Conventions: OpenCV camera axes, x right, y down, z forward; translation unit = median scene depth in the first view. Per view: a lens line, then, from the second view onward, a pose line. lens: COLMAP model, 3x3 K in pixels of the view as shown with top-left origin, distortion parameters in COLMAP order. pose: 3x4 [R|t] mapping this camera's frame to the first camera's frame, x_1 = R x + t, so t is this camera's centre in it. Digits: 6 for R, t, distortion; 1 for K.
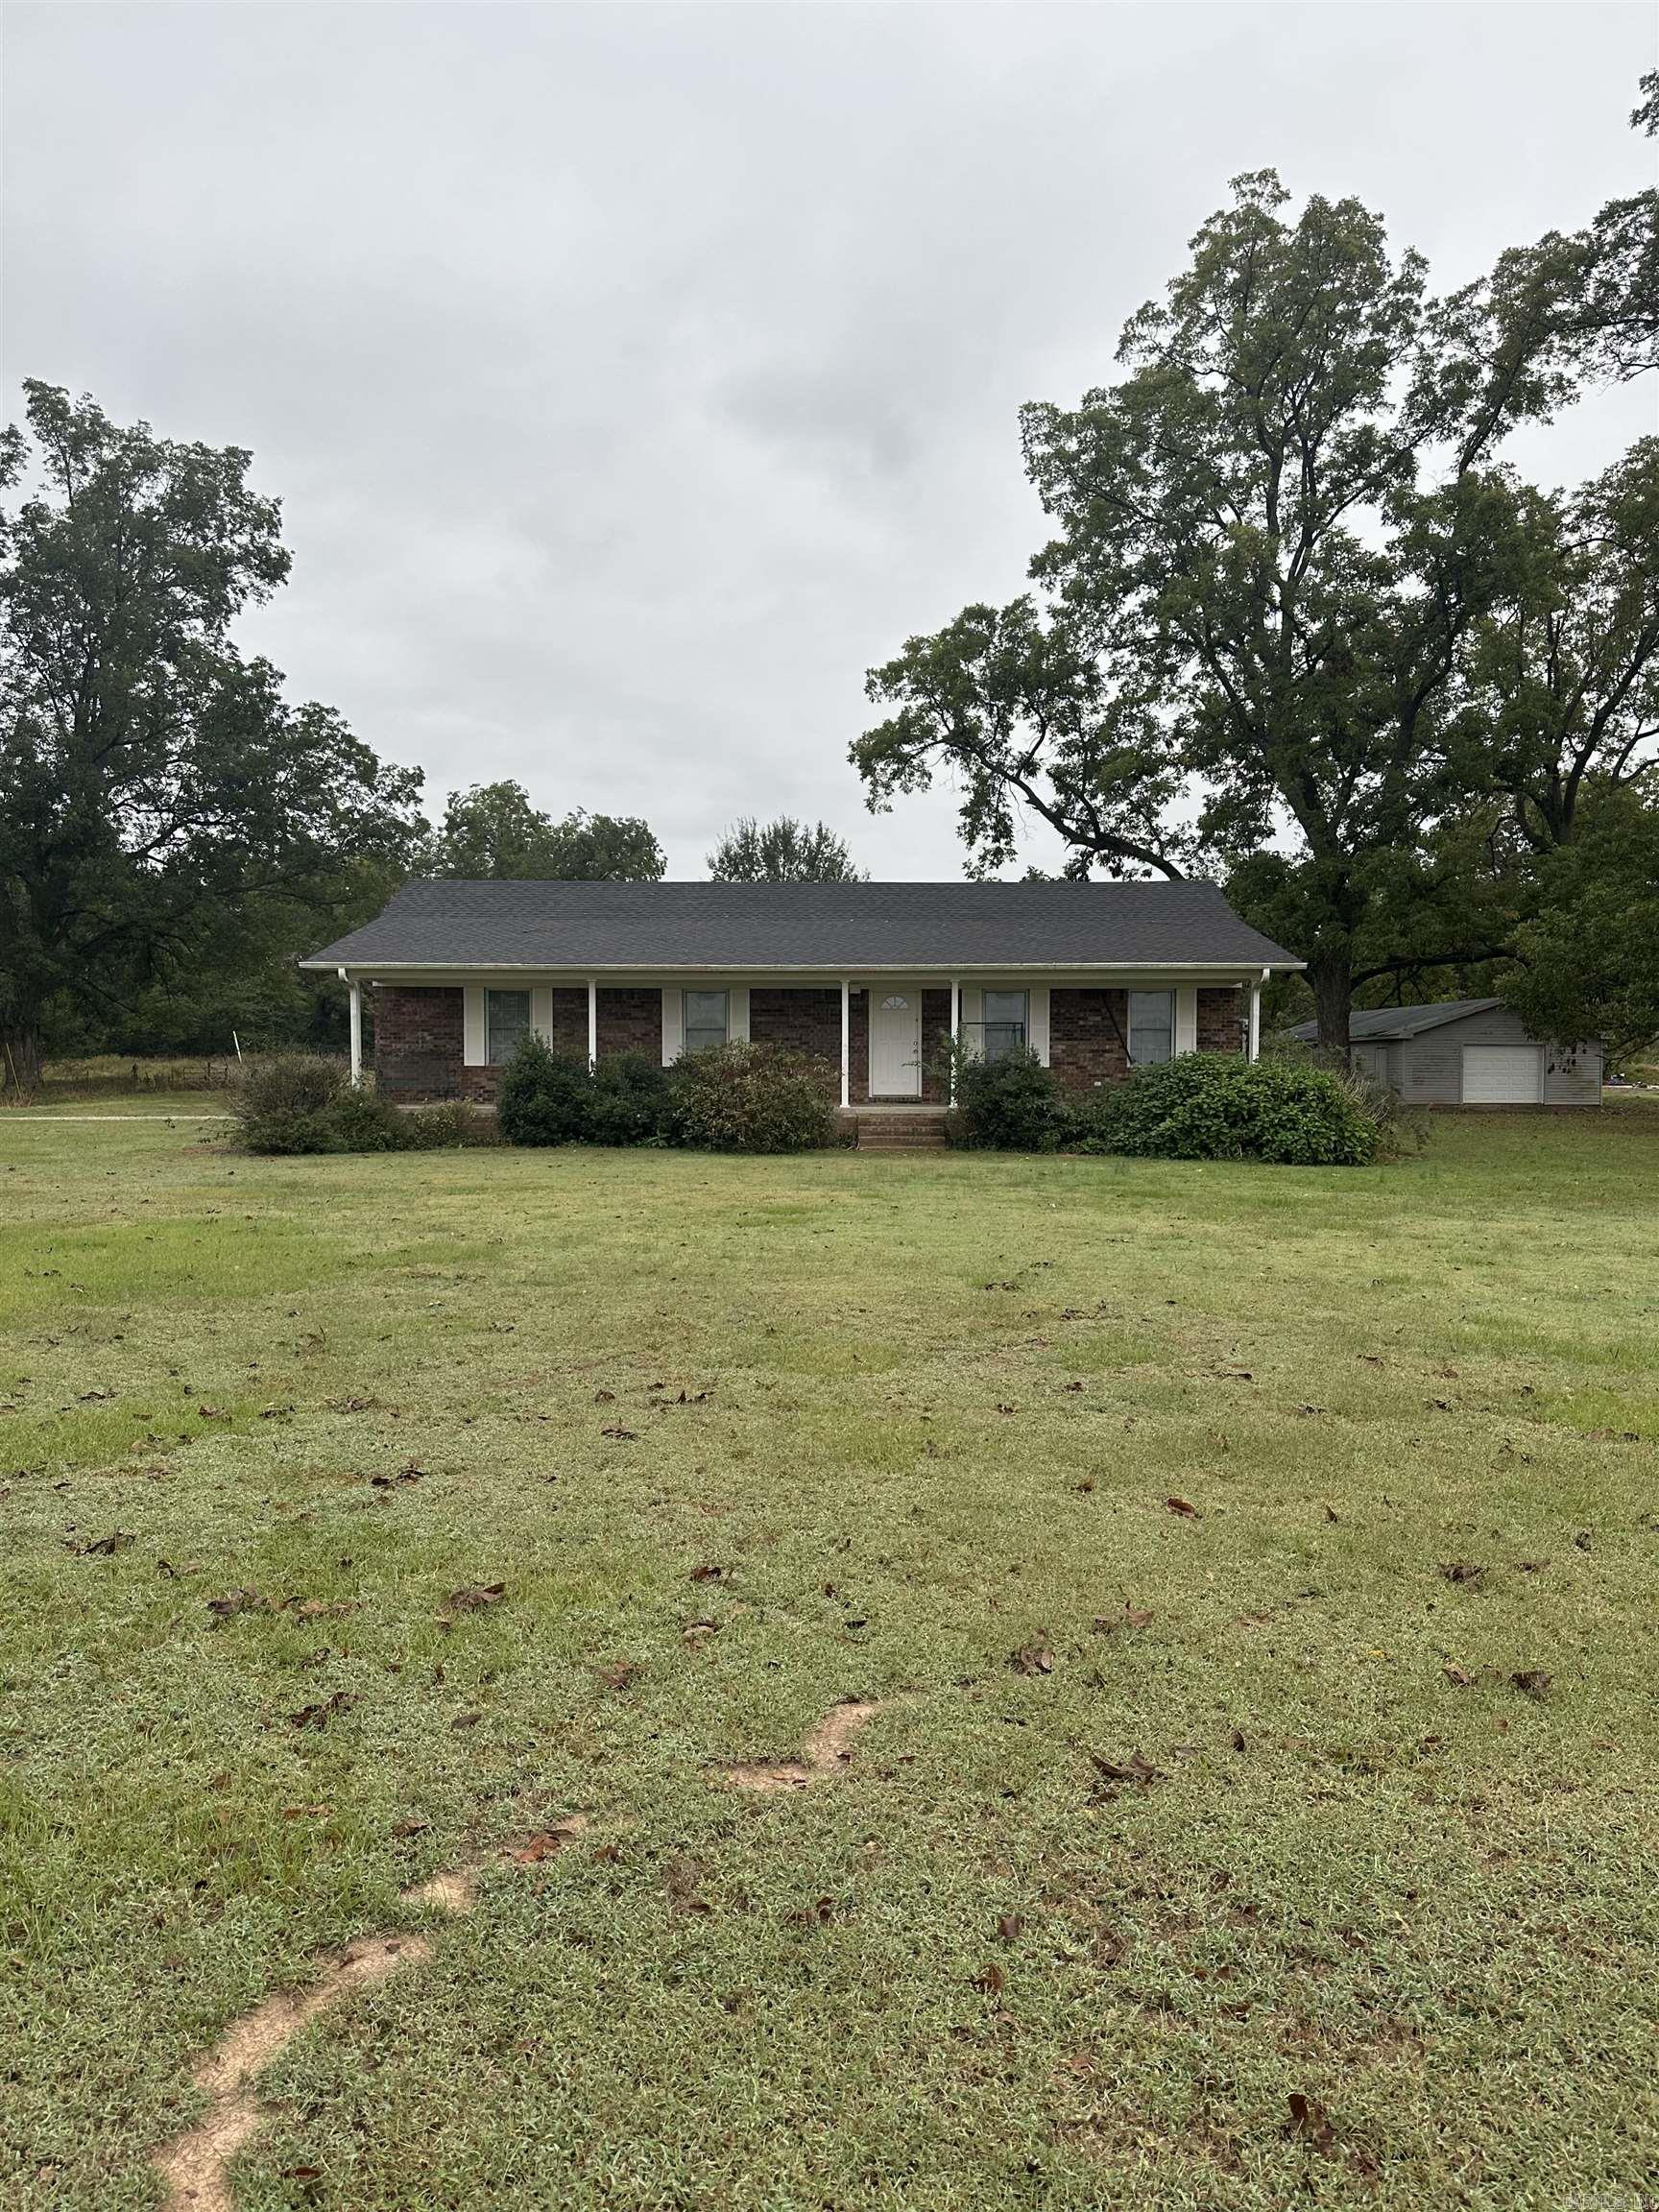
lens RADIAL K [[1555.3, 0, 833.1], [0, 1555.3, 1104.2], [0, 0, 1]] dist [0.062611, -0.036739]
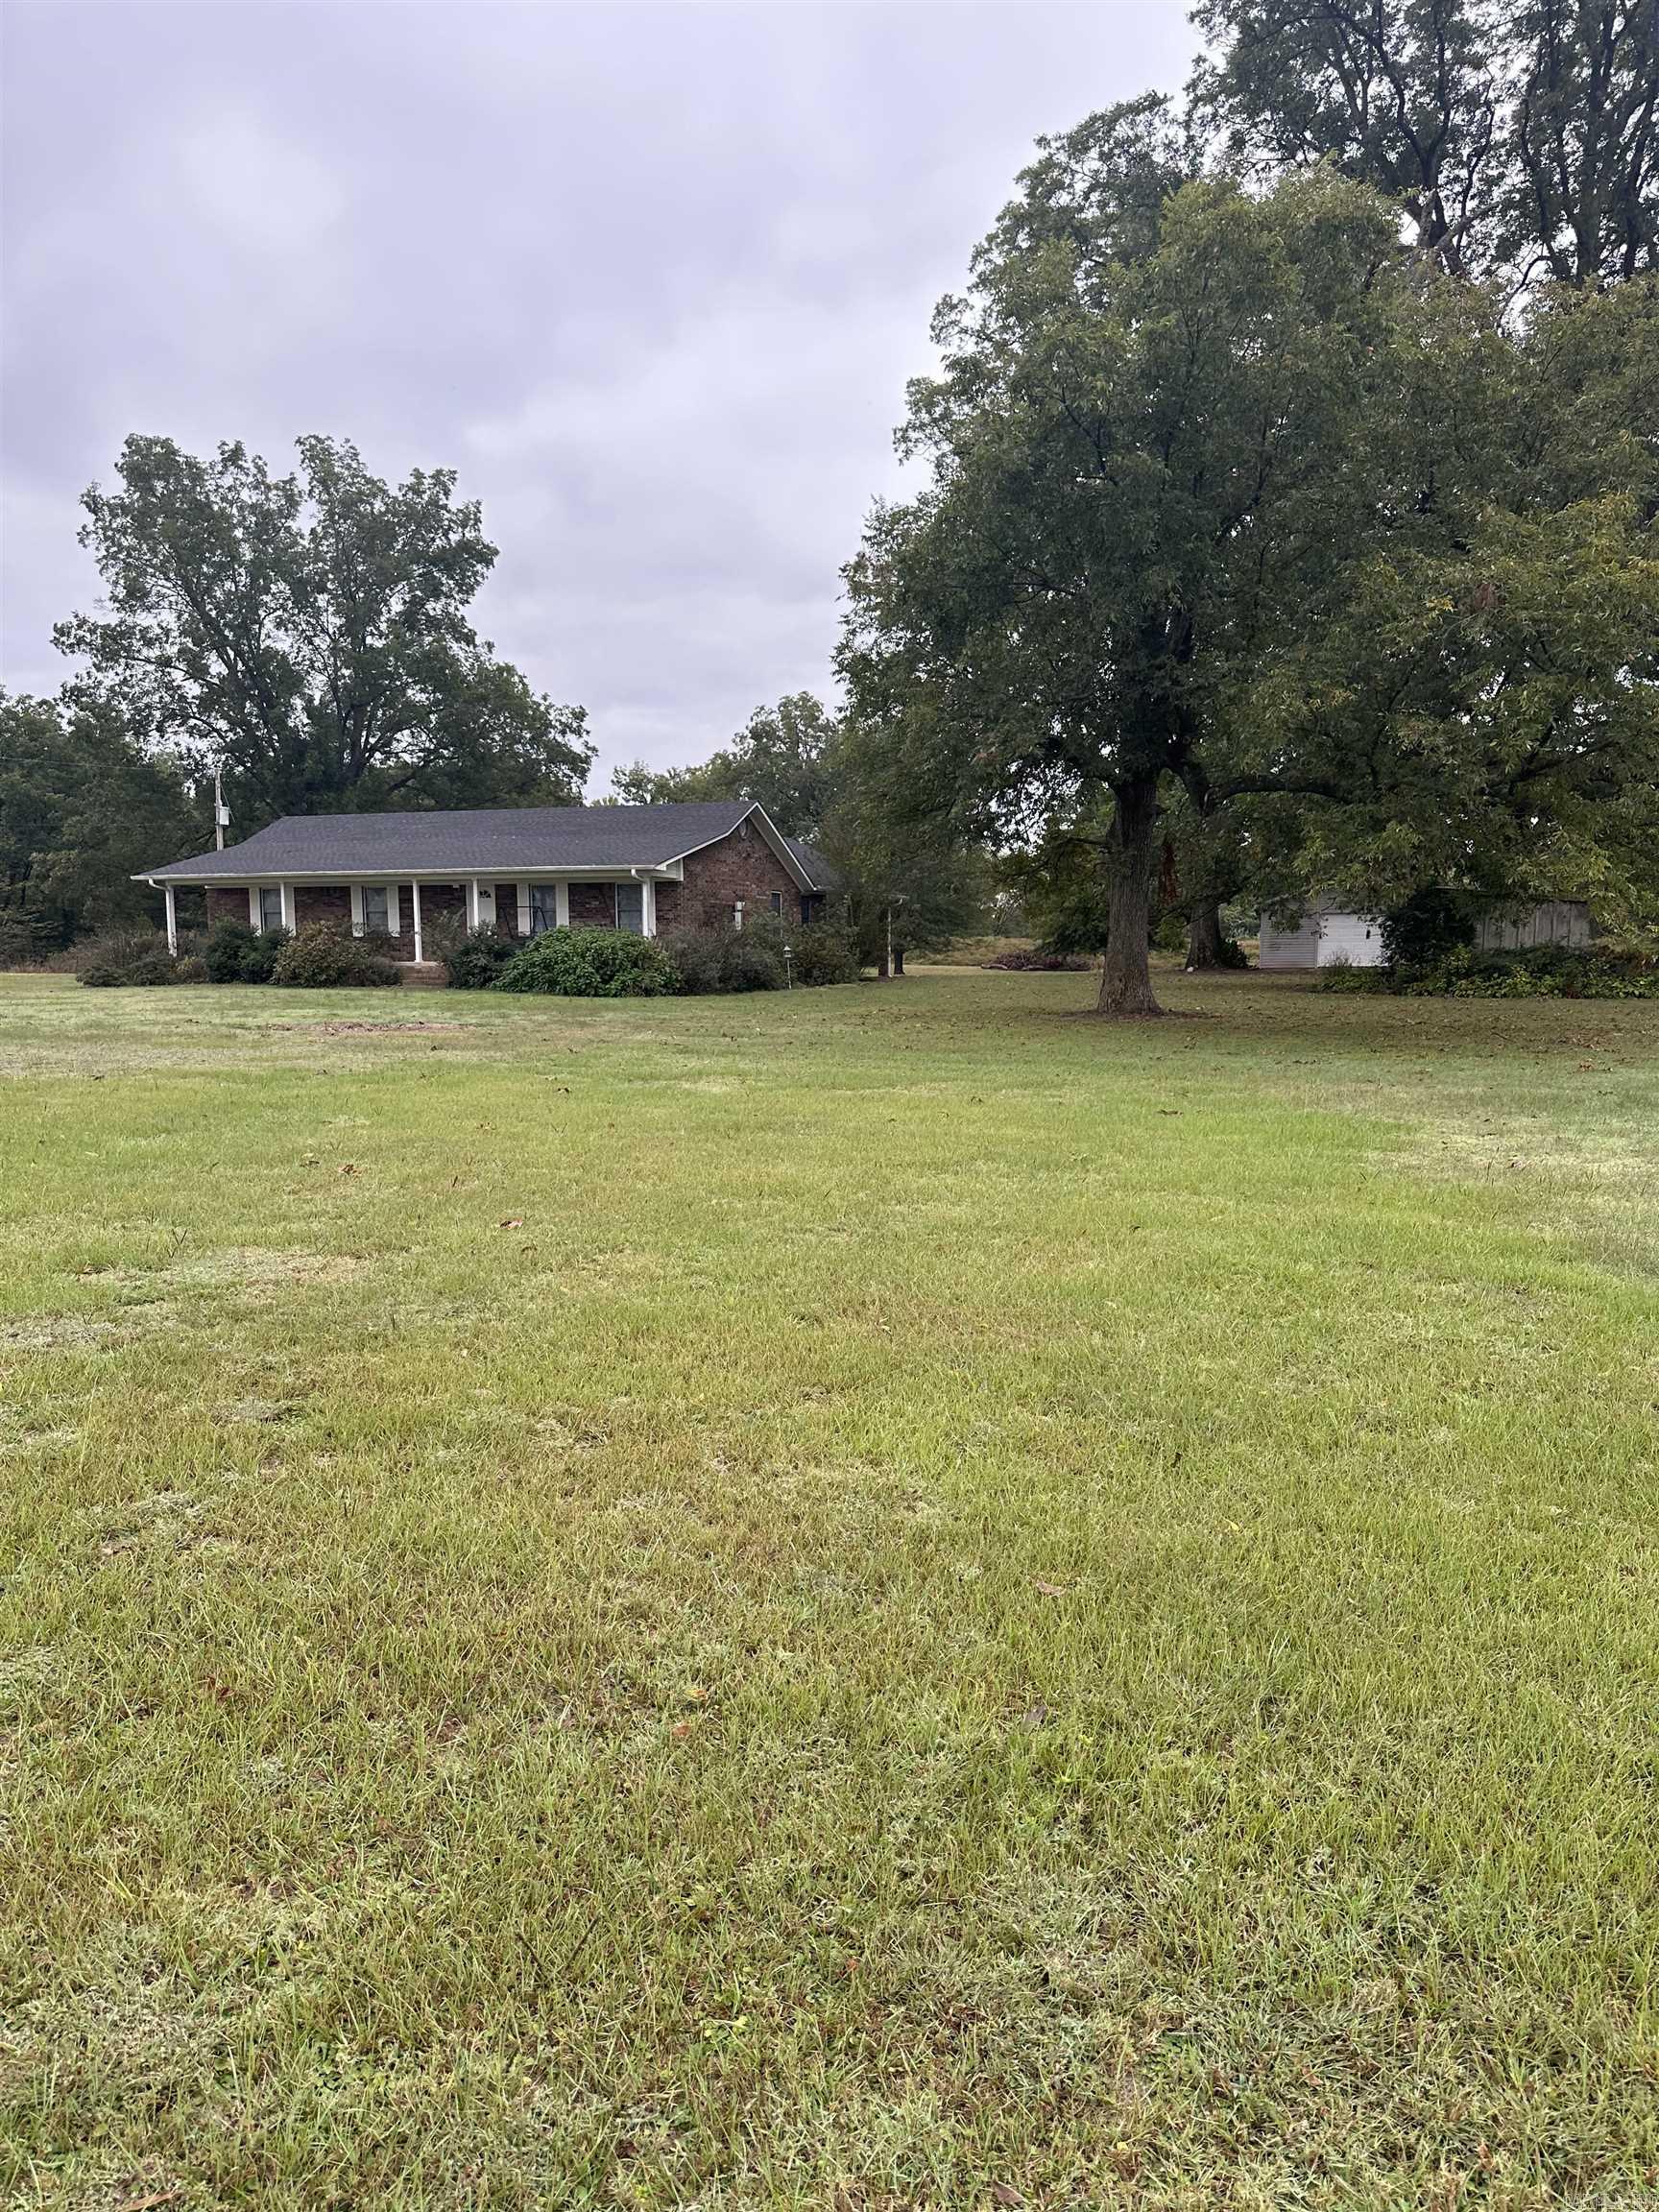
lens RADIAL K [[1555.3, 0, 823.0], [0, 1555.3, 1108.8], [0, 0, 1]] dist [0.062611, -0.036739]
pose [[0.934191, 0.034058, -0.355144, 0.730352], [-0.007582, 0.997104, 0.075677, 0.020677], [0.356693, -0.068004, 0.931743, -0.245694]]
